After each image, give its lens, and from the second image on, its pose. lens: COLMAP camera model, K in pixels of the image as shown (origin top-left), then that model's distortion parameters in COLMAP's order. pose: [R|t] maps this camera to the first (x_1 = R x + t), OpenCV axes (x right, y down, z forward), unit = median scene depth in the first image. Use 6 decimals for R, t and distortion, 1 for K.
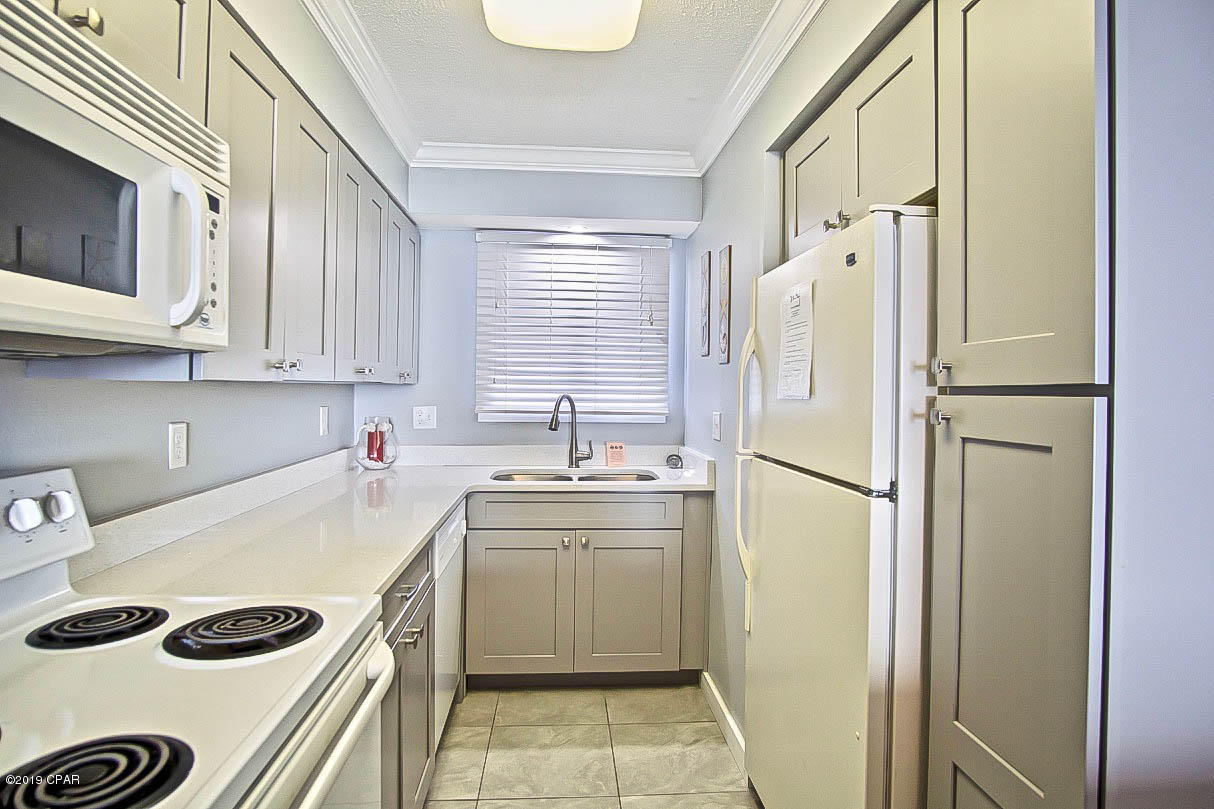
lens RADIAL K [[655.5, 0, 606.5], [0, 655.5, 402.2], [0, 0, 1]] dist [-0.015250, 0.002040]
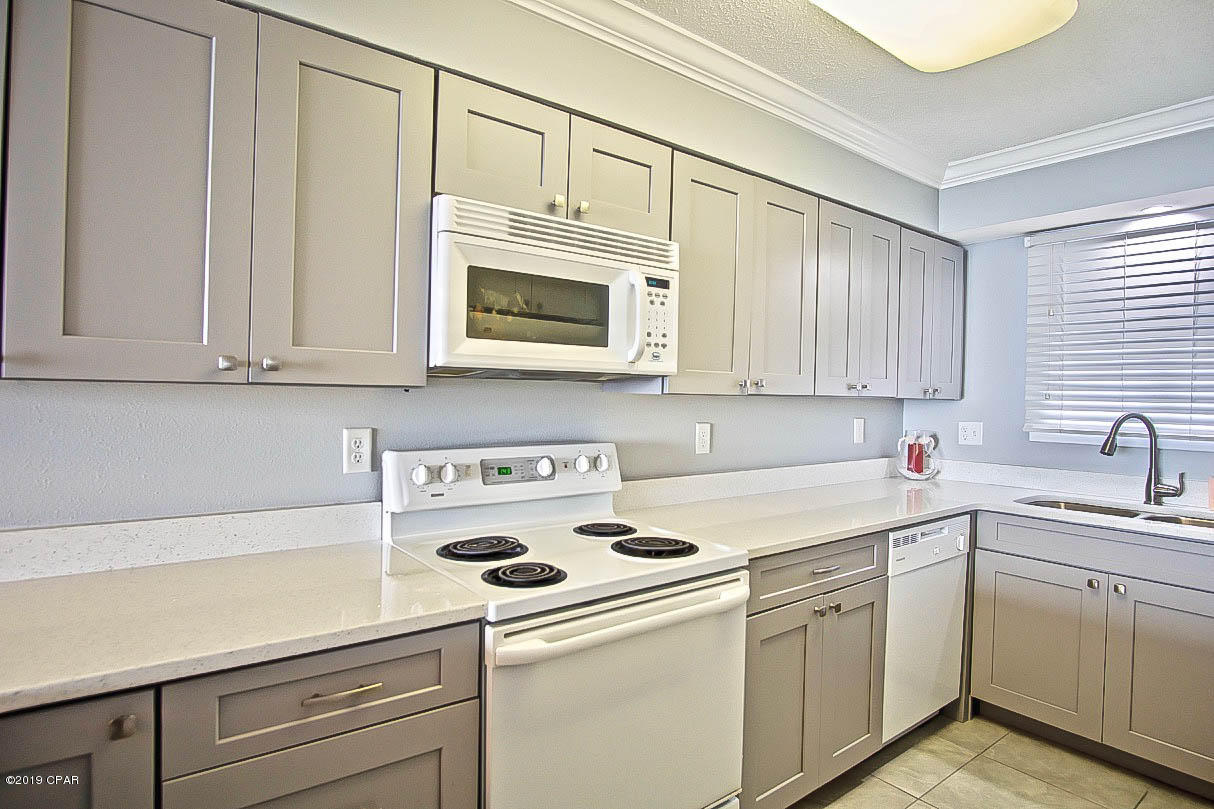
lens RADIAL K [[655.5, 0, 607.4], [0, 655.5, 401.2], [0, 0, 1]] dist [-0.015250, 0.002040]
pose [[0.557871, 0.008673, -0.829883, 0.252961], [-0.031165, 0.999459, -0.010505, 0.002521], [0.829343, 0.031724, 0.557839, -0.005435]]
